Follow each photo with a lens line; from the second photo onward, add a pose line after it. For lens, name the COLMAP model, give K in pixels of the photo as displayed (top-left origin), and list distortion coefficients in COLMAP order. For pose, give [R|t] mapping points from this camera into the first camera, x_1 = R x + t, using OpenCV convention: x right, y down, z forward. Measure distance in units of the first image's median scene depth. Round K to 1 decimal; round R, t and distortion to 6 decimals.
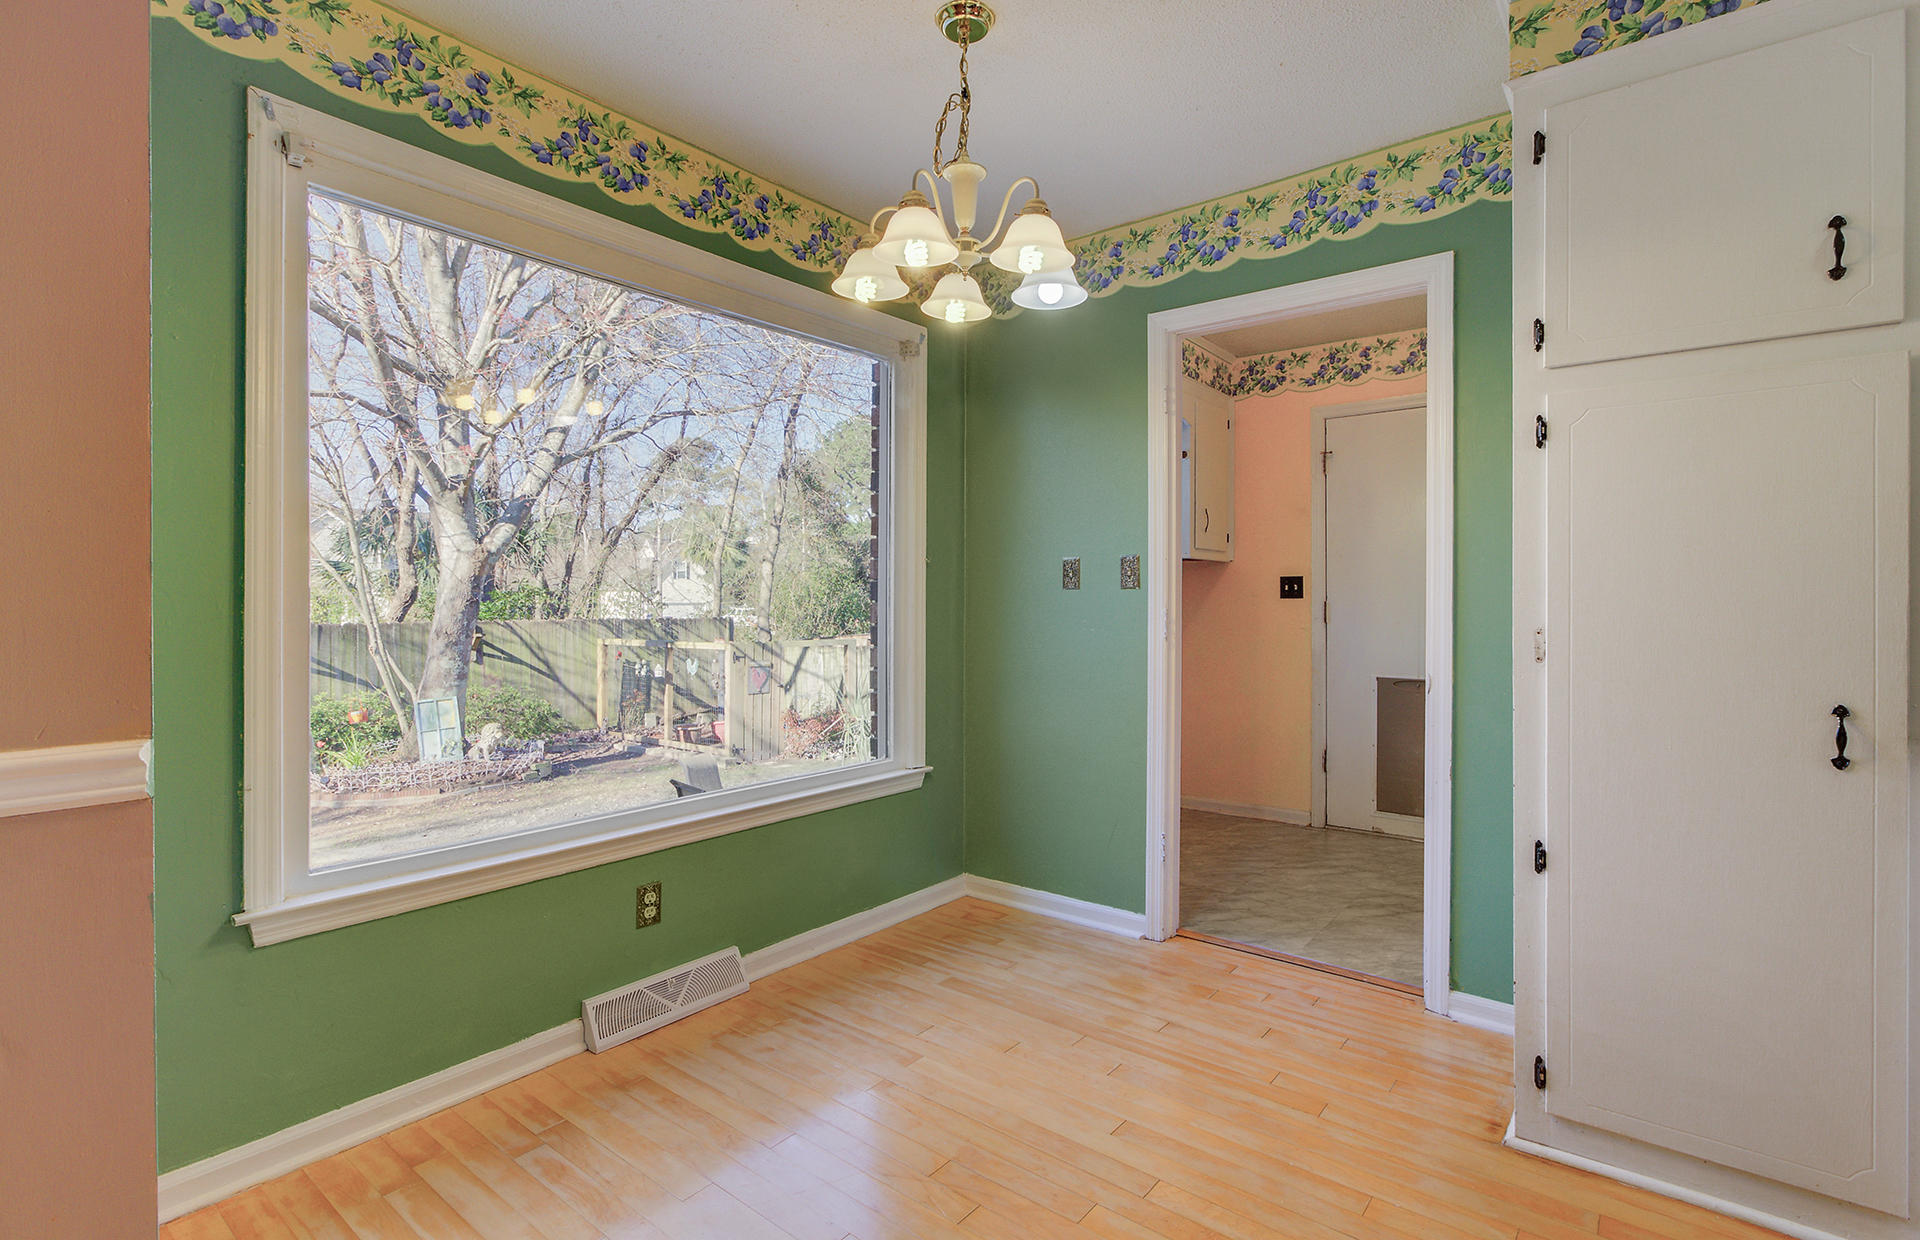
lens RADIAL K [[895.8, 0, 962.6], [0, 895.8, 599.3], [0, 0, 1]] dist [0.002993, 0.001001]
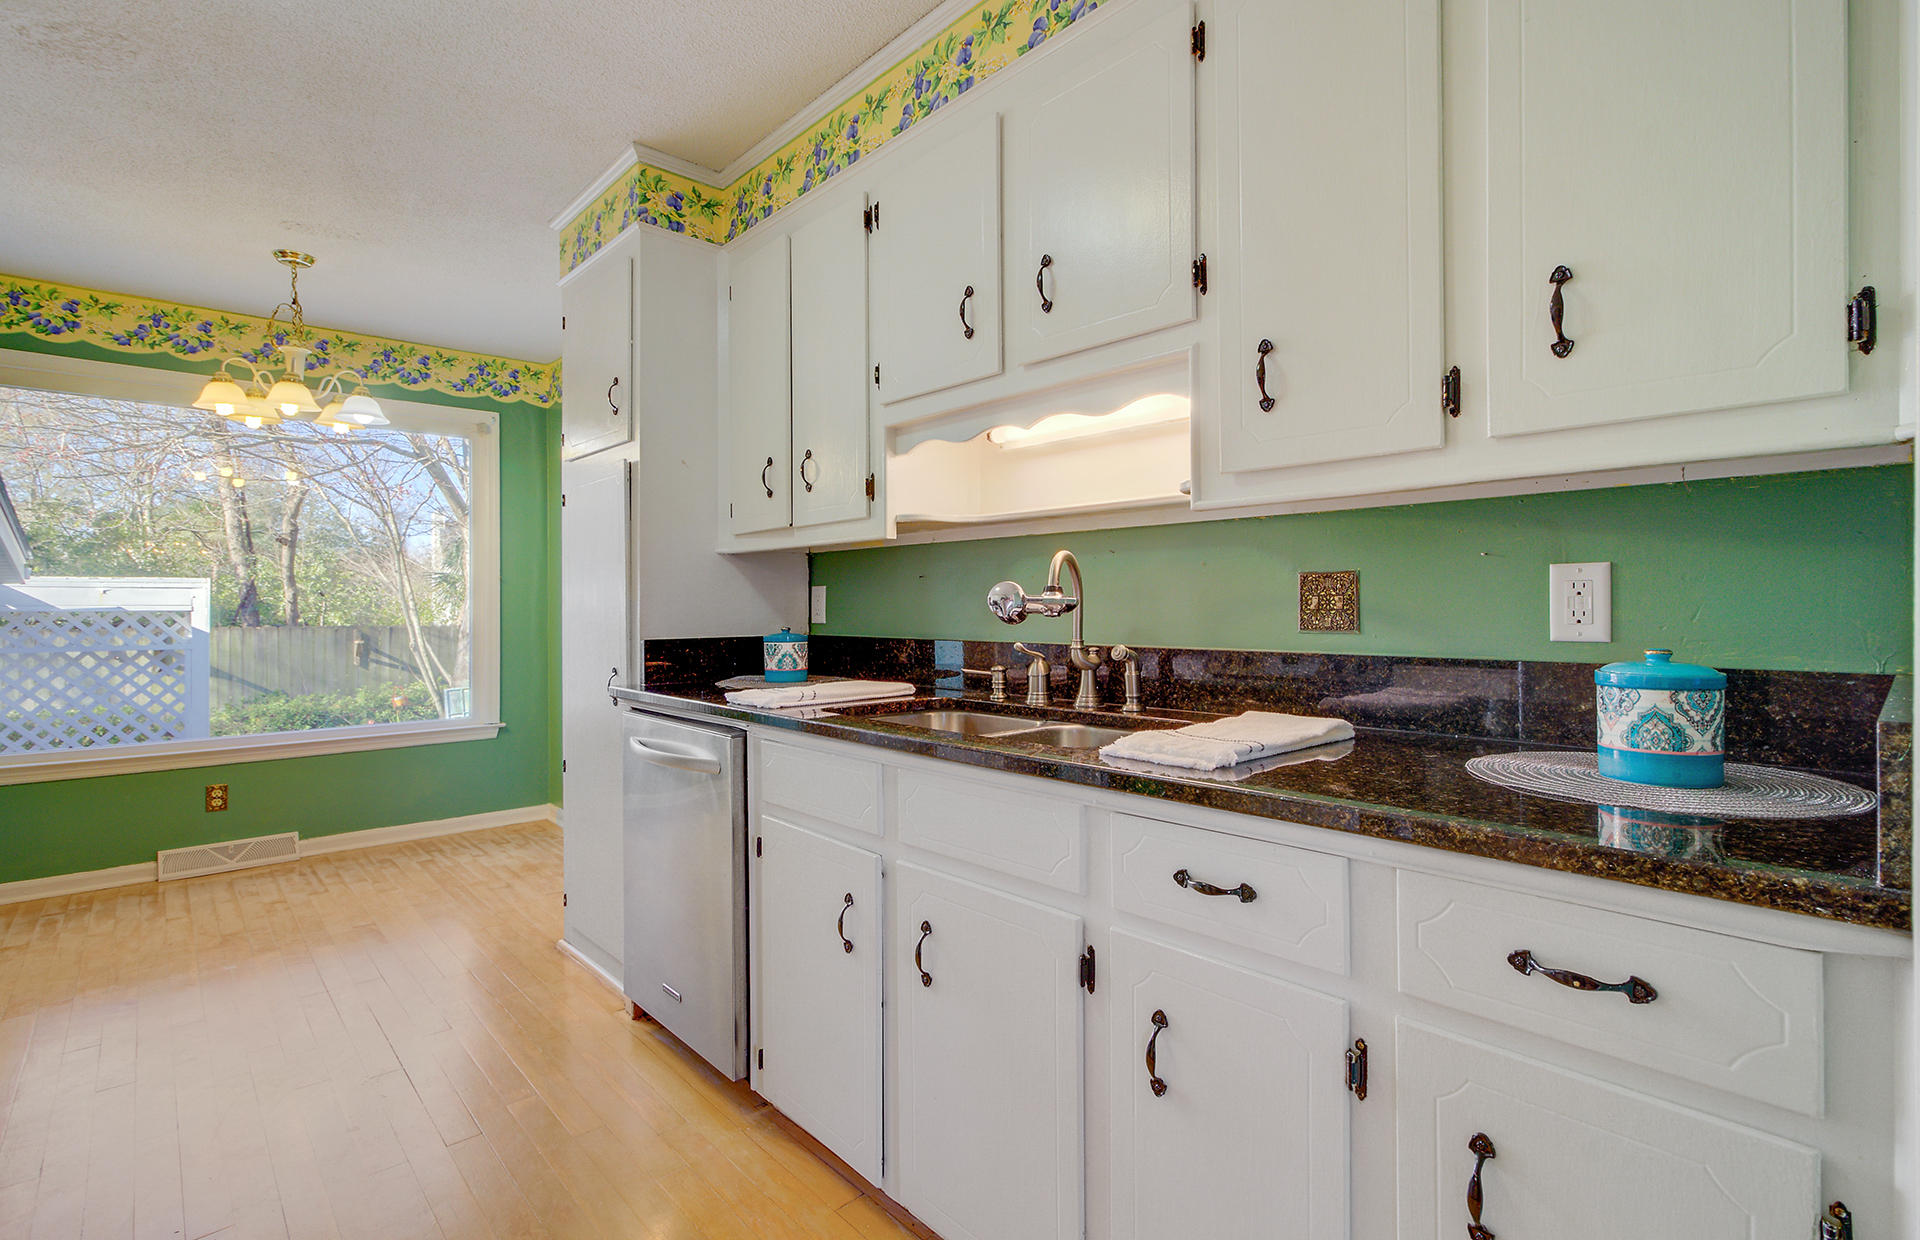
lens RADIAL K [[895.8, 0, 962.6], [0, 895.8, 599.3], [0, 0, 1]] dist [0.002993, 0.001001]
pose [[0.986912, -0.004026, -0.161212, 1.220915], [0.004367, 0.999989, 0.001759, -0.010162], [0.161203, -0.002440, 0.986918, -0.363632]]
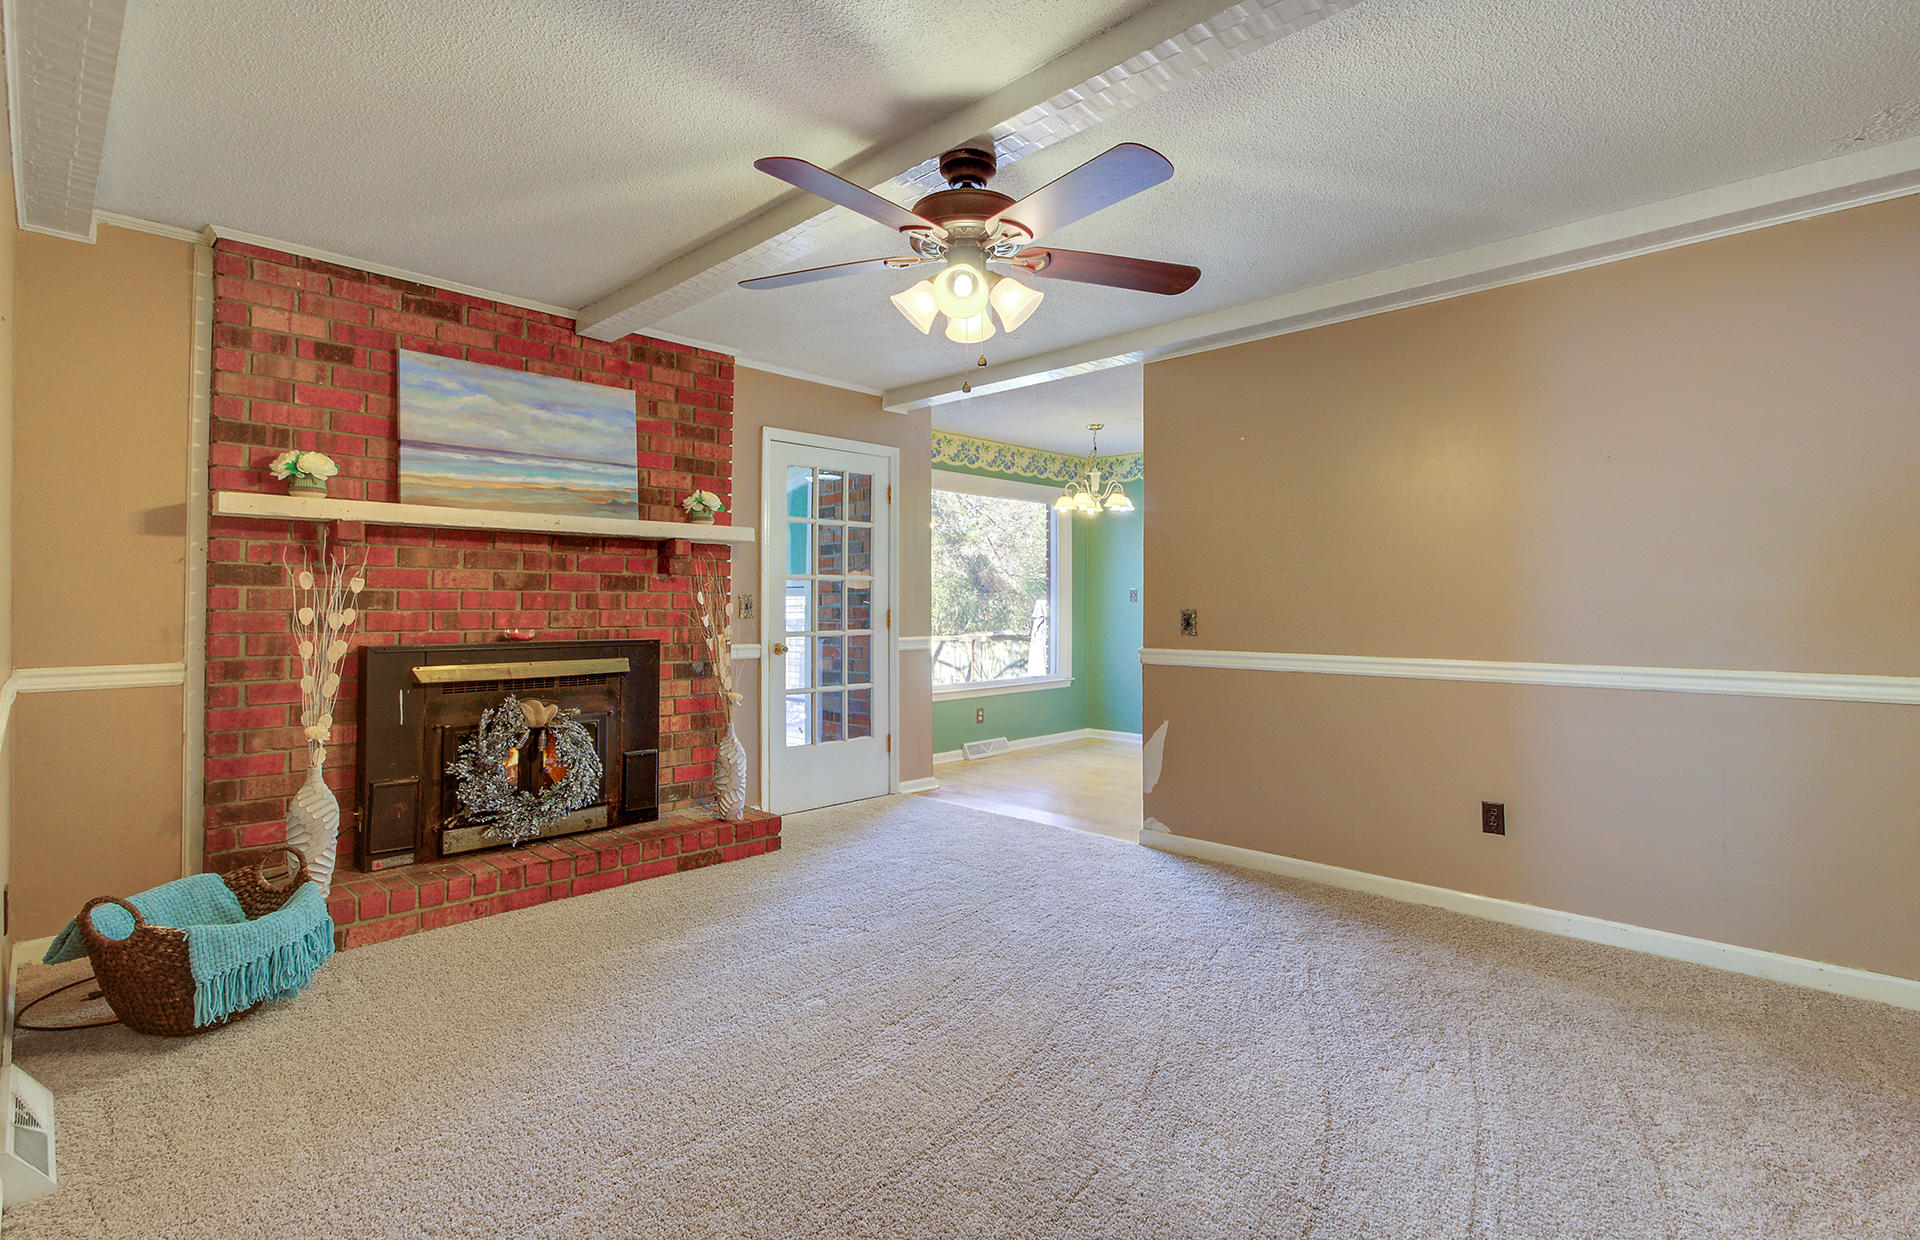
lens RADIAL K [[895.8, 0, 962.6], [0, 895.8, 599.3], [0, 0, 1]] dist [0.002993, 0.001001]
pose [[0.995220, -0.002511, -0.097630, -0.128662], [0.002129, 0.999990, -0.004017, -0.011738], [0.097640, 0.003790, 0.995215, -1.798953]]
